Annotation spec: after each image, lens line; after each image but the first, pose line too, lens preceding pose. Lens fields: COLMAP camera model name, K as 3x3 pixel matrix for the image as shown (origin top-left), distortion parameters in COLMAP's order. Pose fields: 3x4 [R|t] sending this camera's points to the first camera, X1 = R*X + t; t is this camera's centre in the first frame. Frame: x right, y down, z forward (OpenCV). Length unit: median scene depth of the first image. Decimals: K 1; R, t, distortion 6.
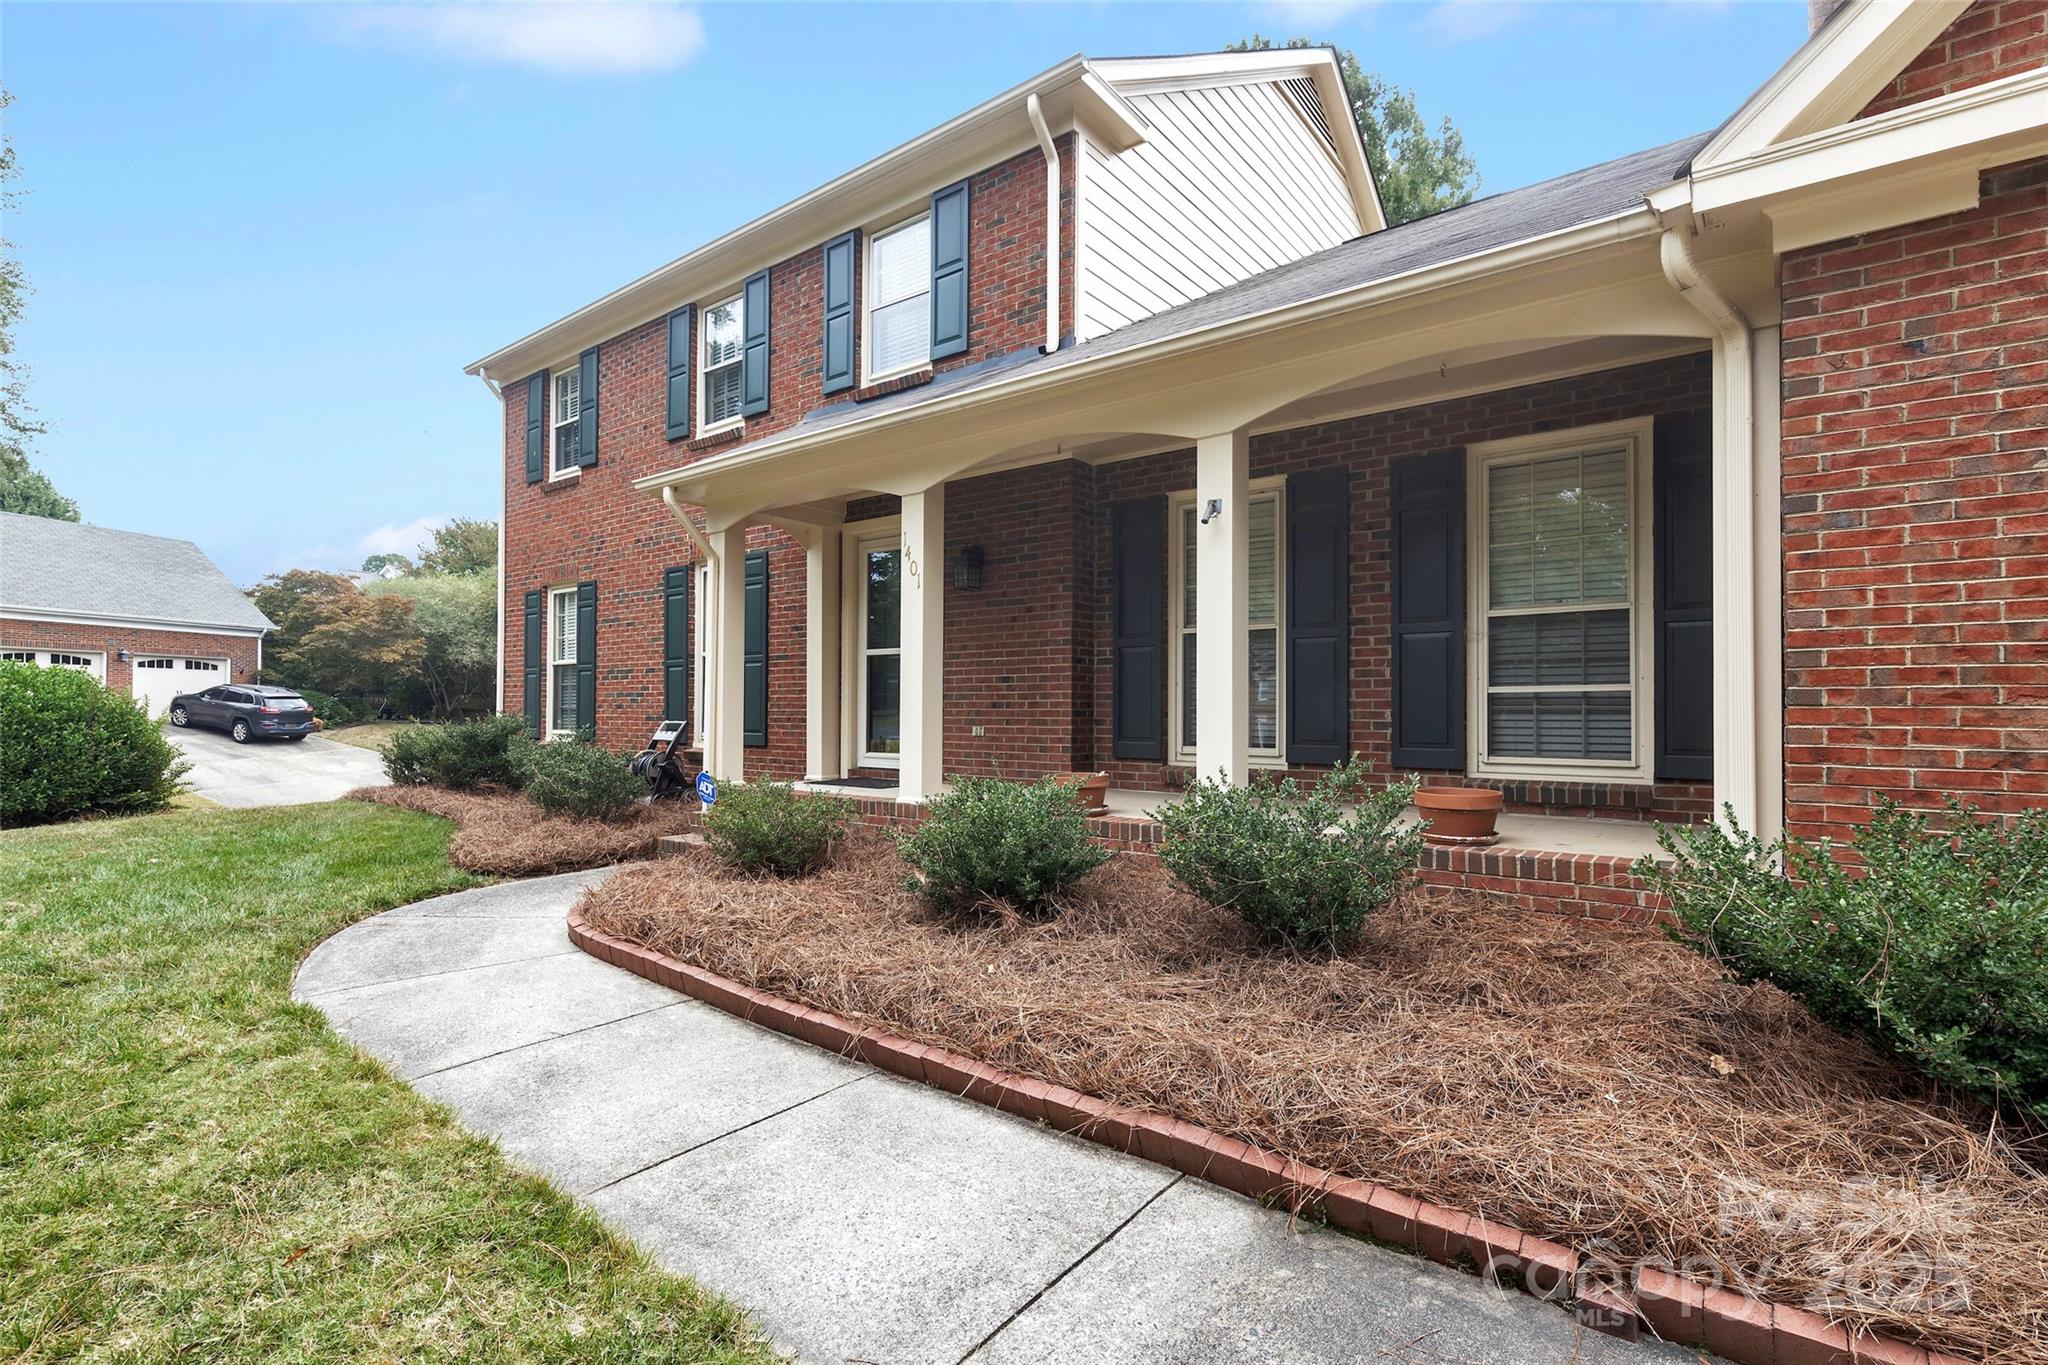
lens RADIAL K [[932.0, 0, 1010.1], [0, 932.0, 692.7], [0, 0, 1]] dist [0.007052, -0.001185]
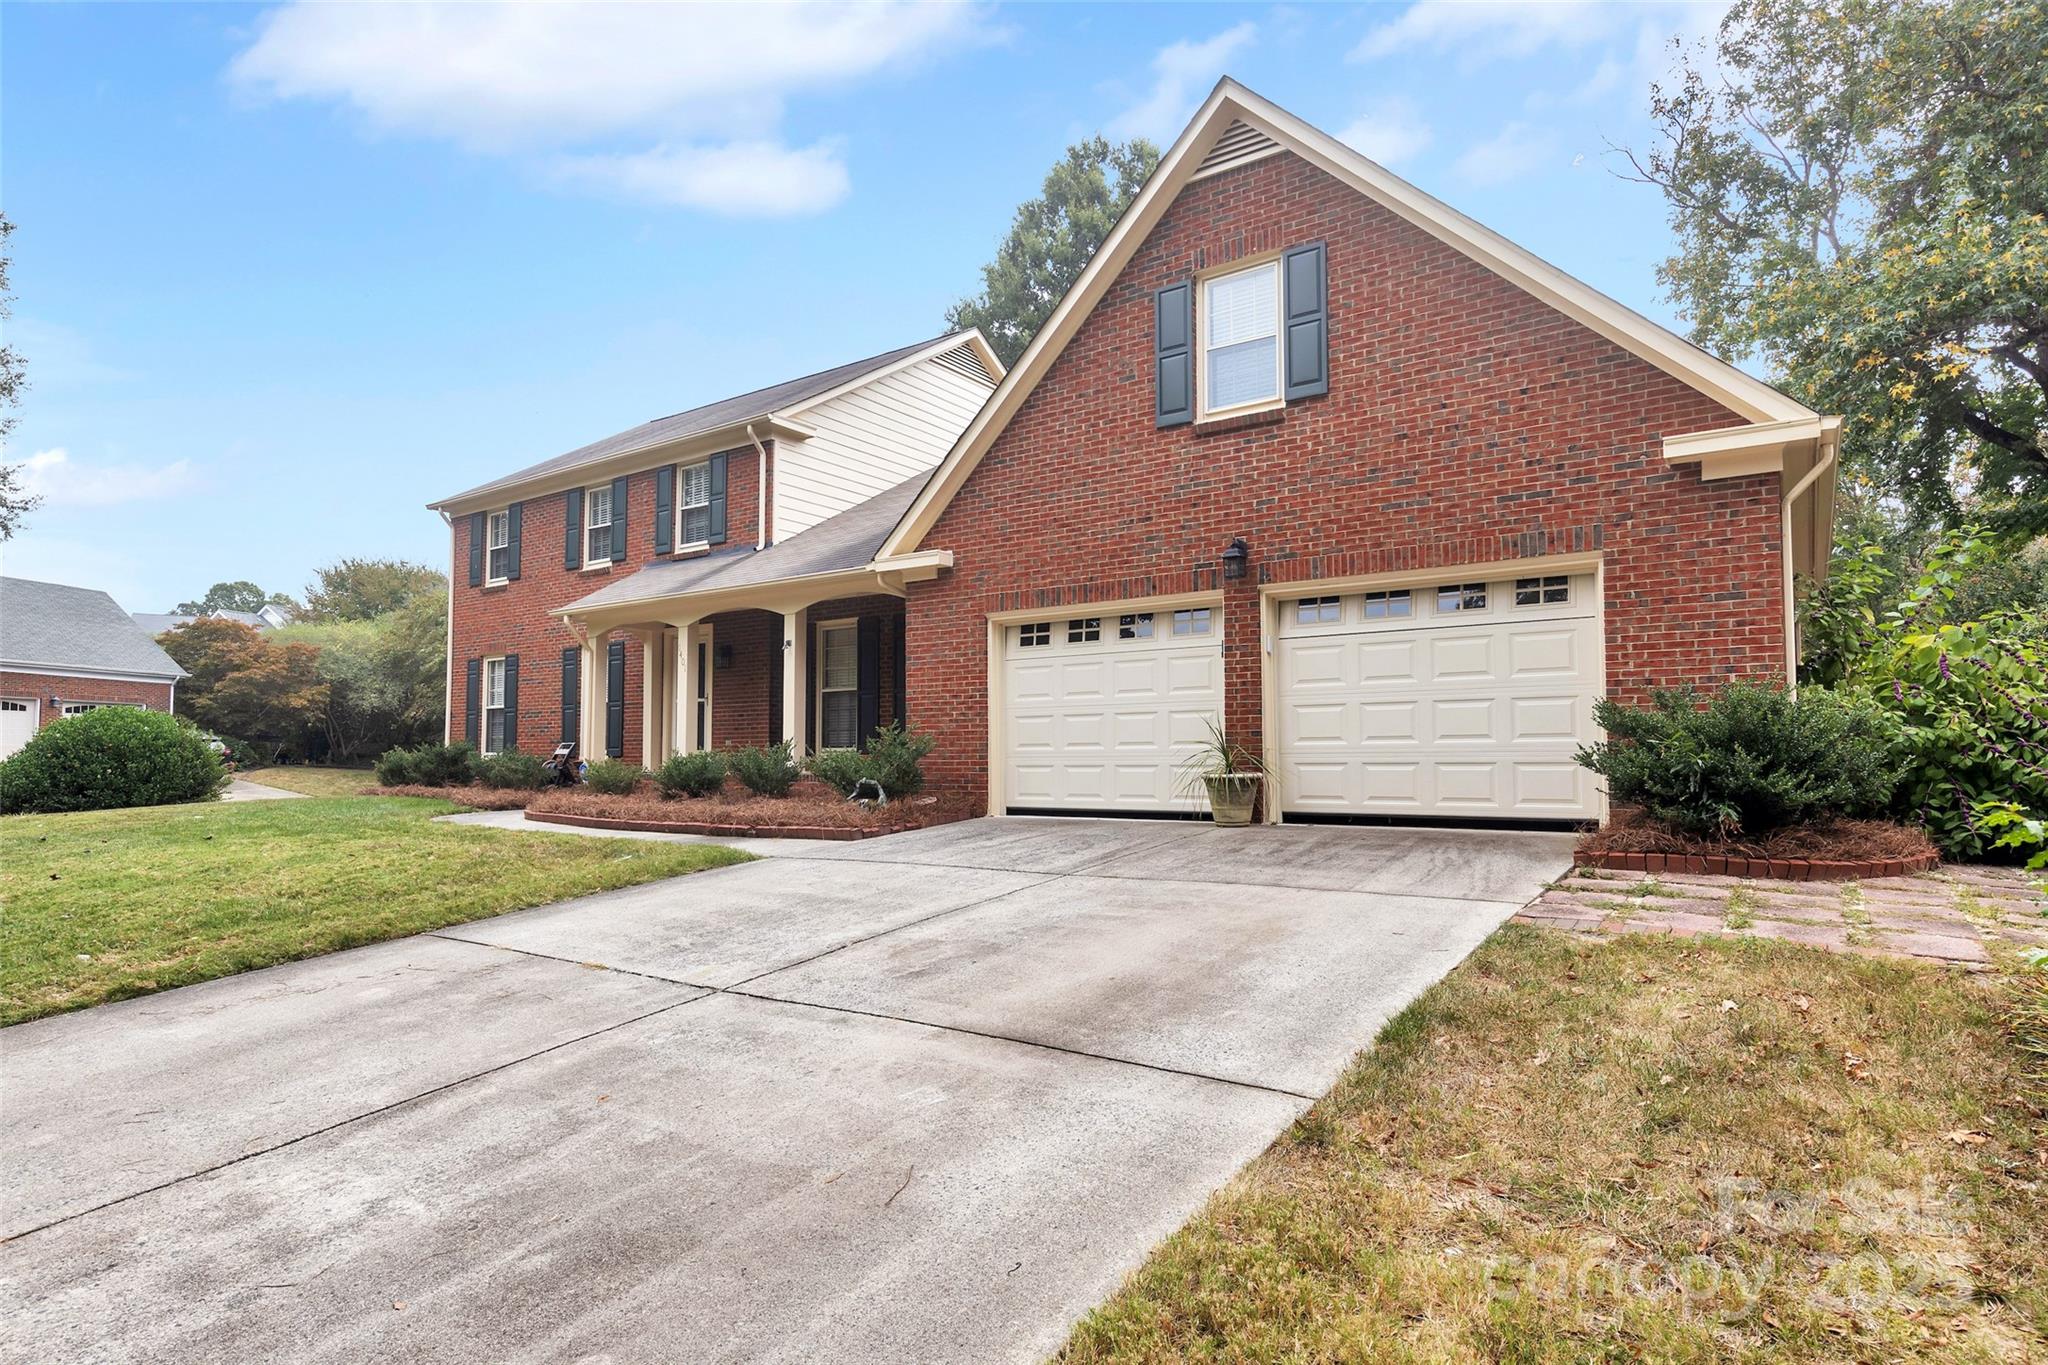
lens RADIAL K [[1147.1, 0, 984.6], [0, 1147.1, 708.8], [0, 0, 1]] dist [-0.001859, -0.000328]
pose [[0.999991, -0.002453, 0.003553, 0.319609], [0.002559, 0.999545, -0.030052, 0.029473], [-0.003478, 0.030060, 0.999542, -0.892196]]
